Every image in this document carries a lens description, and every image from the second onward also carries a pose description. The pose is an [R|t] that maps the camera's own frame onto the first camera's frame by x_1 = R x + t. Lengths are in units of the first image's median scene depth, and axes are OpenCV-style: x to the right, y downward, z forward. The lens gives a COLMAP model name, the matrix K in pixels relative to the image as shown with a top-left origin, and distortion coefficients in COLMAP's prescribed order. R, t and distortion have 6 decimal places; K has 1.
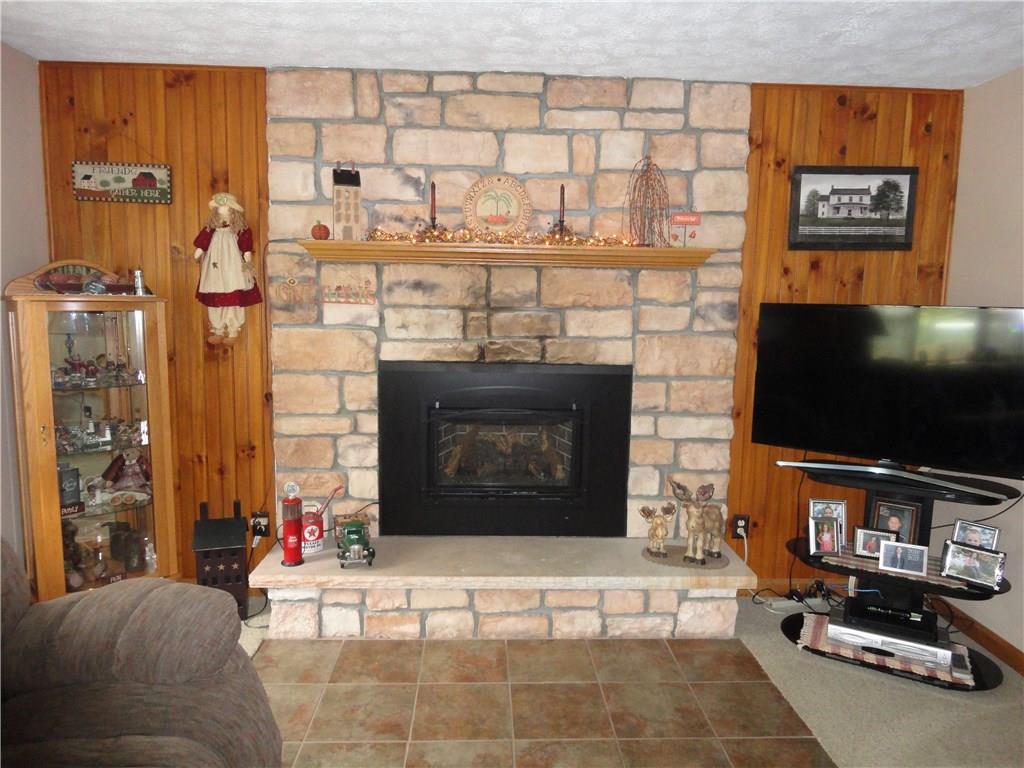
lens RADIAL K [[697.6, 0, 515.3], [0, 697.6, 383.1], [0, 0, 1]] dist [-0.009683, 0.012570]
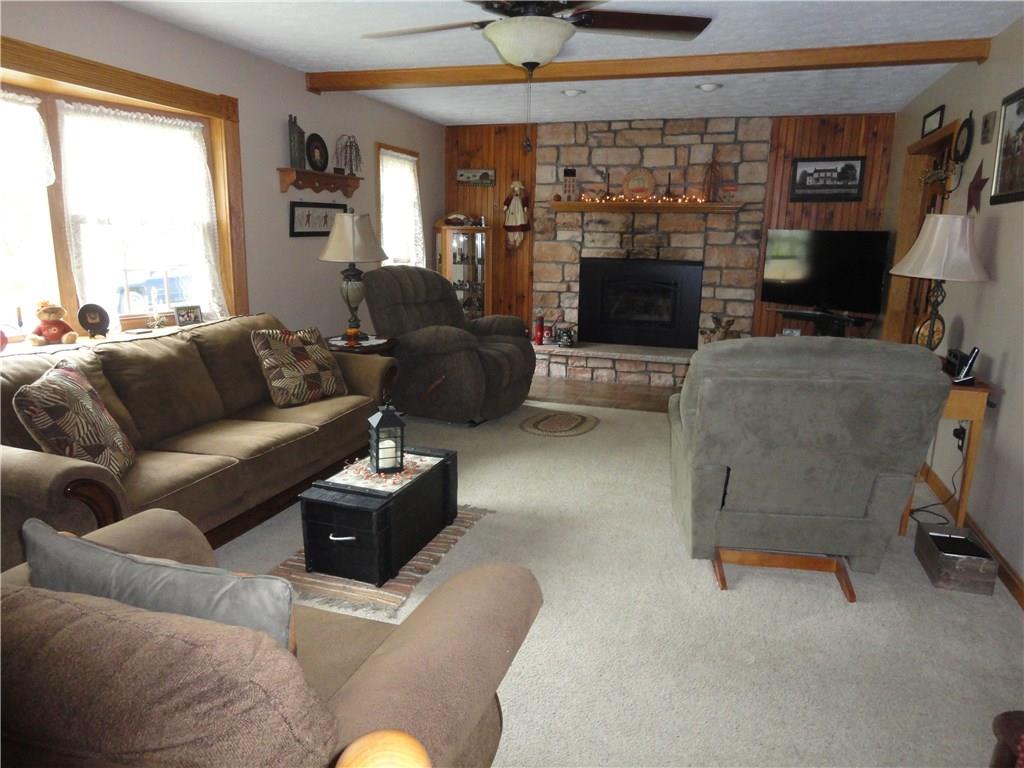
lens RADIAL K [[697.6, 0, 511.6], [0, 697.6, 383.9], [0, 0, 1]] dist [-0.009683, 0.012570]
pose [[0.941015, 0.070865, -0.330860, 0.347965], [-0.041650, 0.994646, 0.094579, 0.163772], [0.335791, -0.075220, 0.938928, -1.139354]]
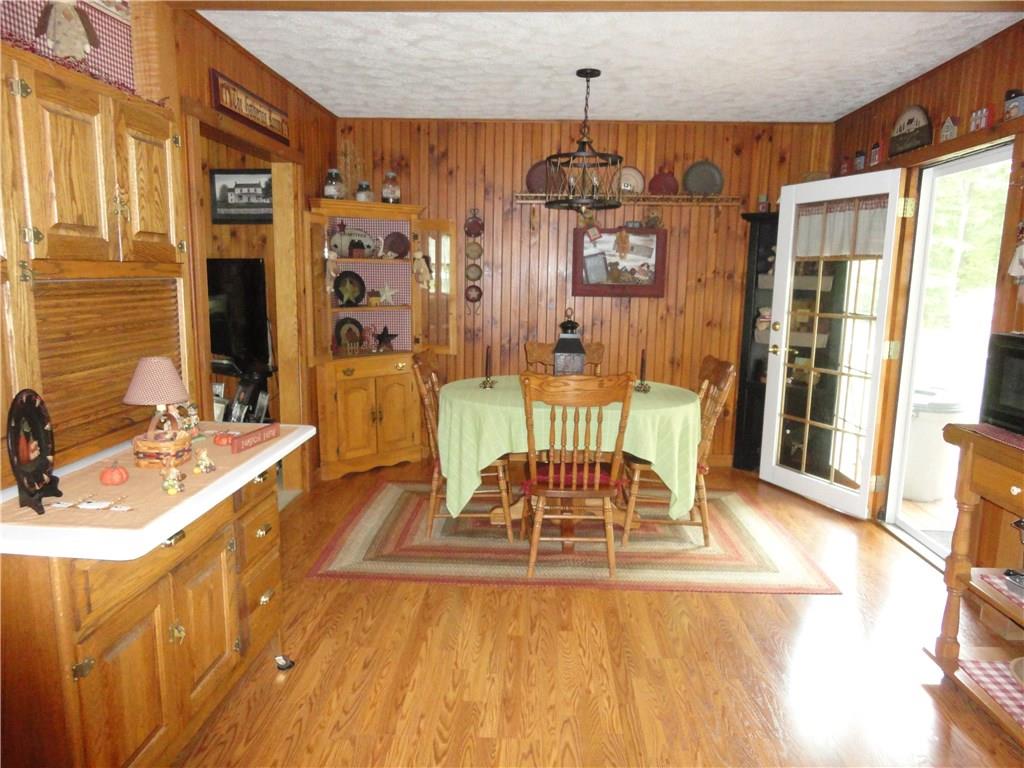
lens RADIAL K [[697.6, 0, 511.3], [0, 697.6, 382.7], [0, 0, 1]] dist [-0.009683, 0.012570]
pose [[0.996458, 0.012352, -0.083180, 1.207538], [-0.008639, 0.998956, 0.044854, 0.087029], [0.083647, -0.043976, 0.995525, -0.507814]]
